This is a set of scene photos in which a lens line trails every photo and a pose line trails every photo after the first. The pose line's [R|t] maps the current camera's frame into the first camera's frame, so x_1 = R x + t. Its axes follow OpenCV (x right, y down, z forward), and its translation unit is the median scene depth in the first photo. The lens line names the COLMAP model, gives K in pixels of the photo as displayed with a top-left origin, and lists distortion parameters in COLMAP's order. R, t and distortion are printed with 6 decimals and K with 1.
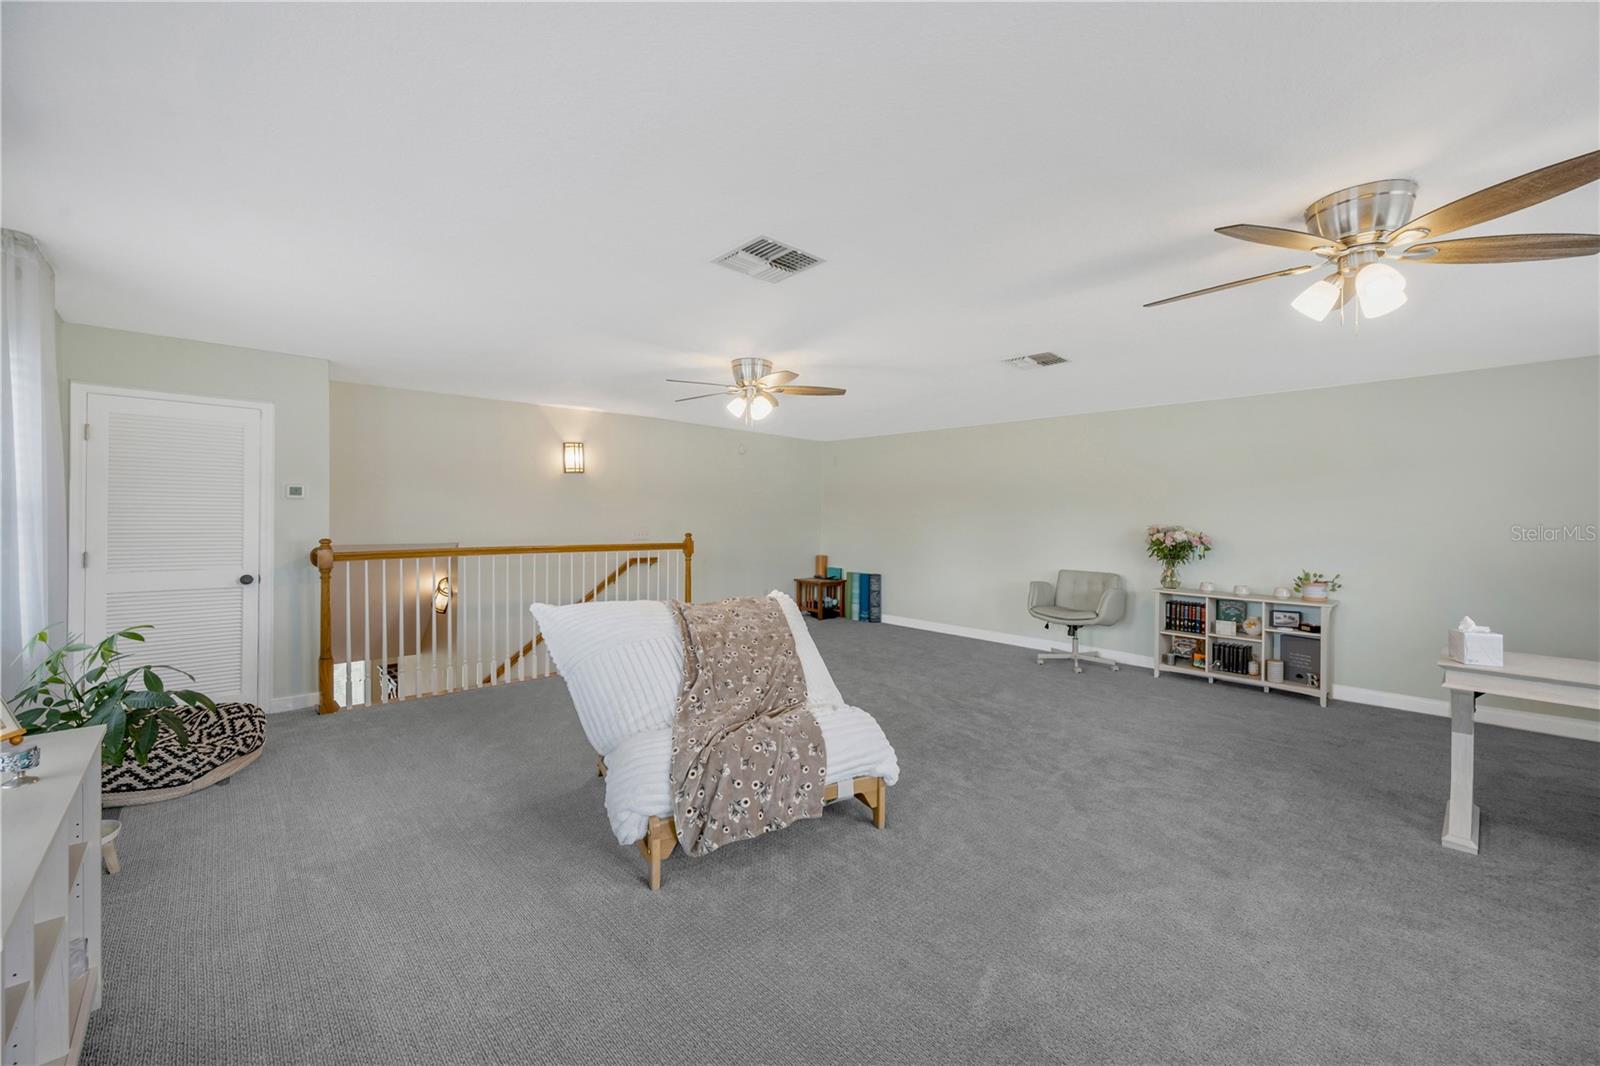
lens RADIAL K [[631.7, 0, 801.5], [0, 631.7, 536.3], [0, 0, 1]] dist [-0.000262, -0.001117]
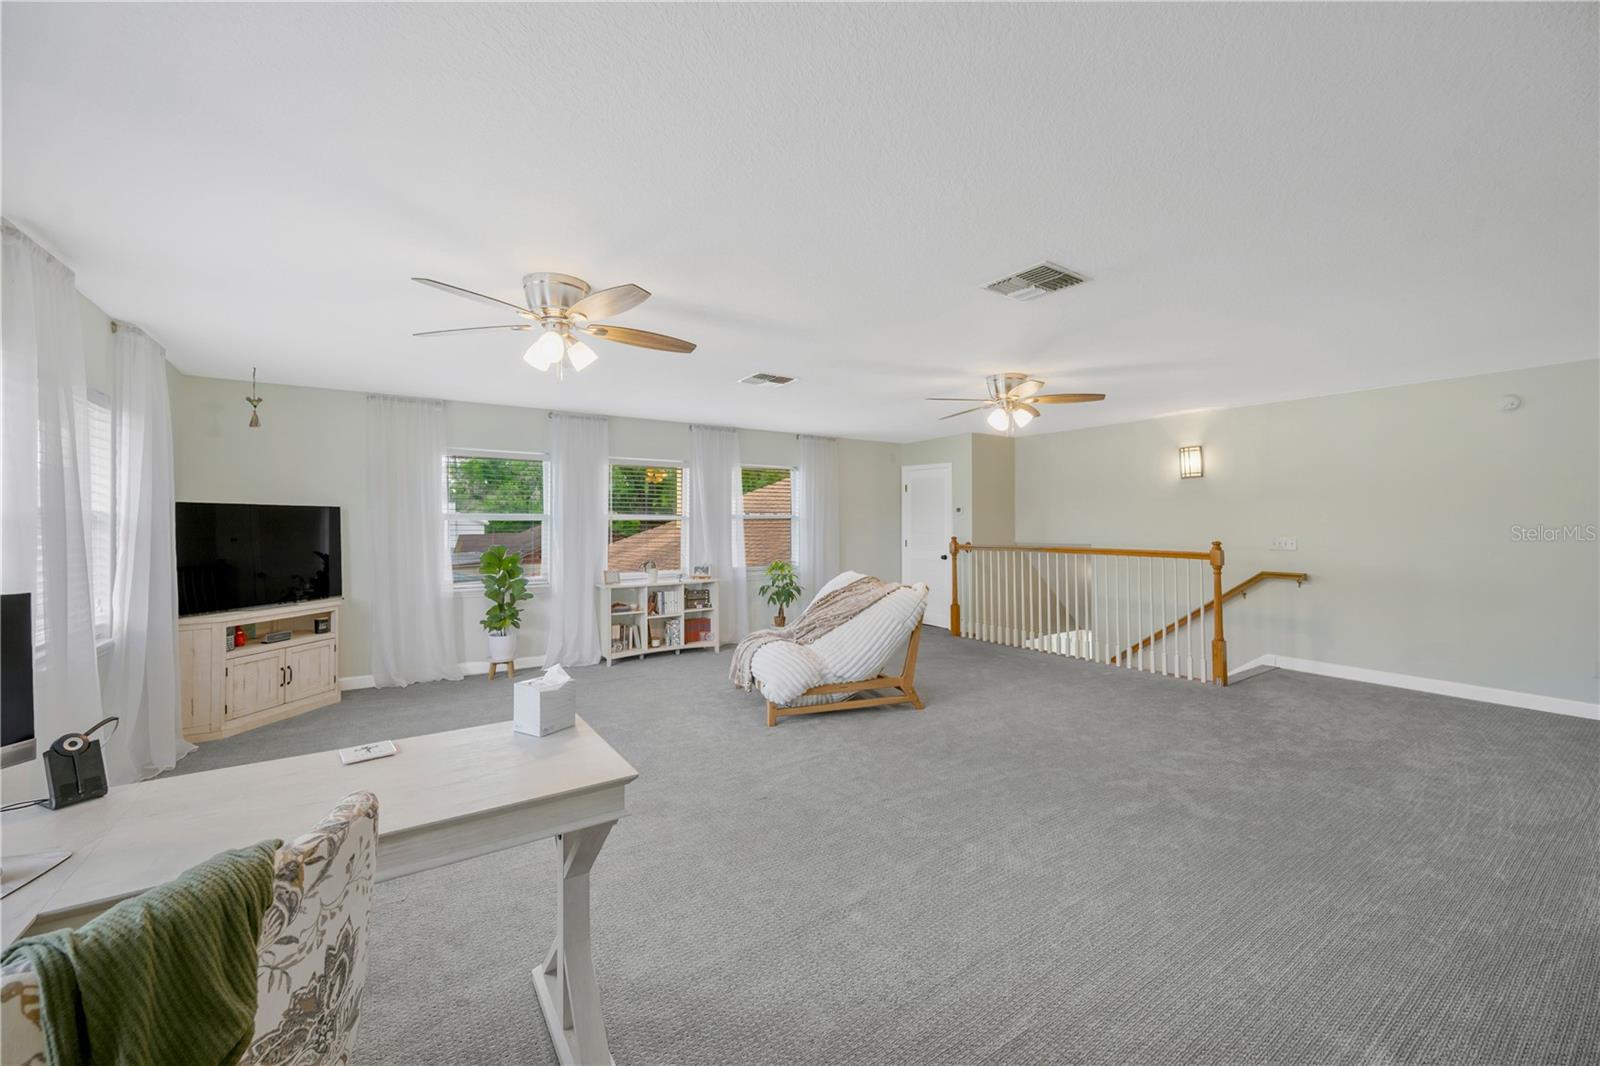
lens RADIAL K [[631.7, 0, 801.5], [0, 631.7, 536.3], [0, 0, 1]] dist [-0.000262, -0.001117]
pose [[-0.155524, 0.021337, -0.987602, 0.750101], [-0.021267, 0.999463, 0.024942, -0.021794], [0.987603, 0.024882, -0.154987, 0.591291]]
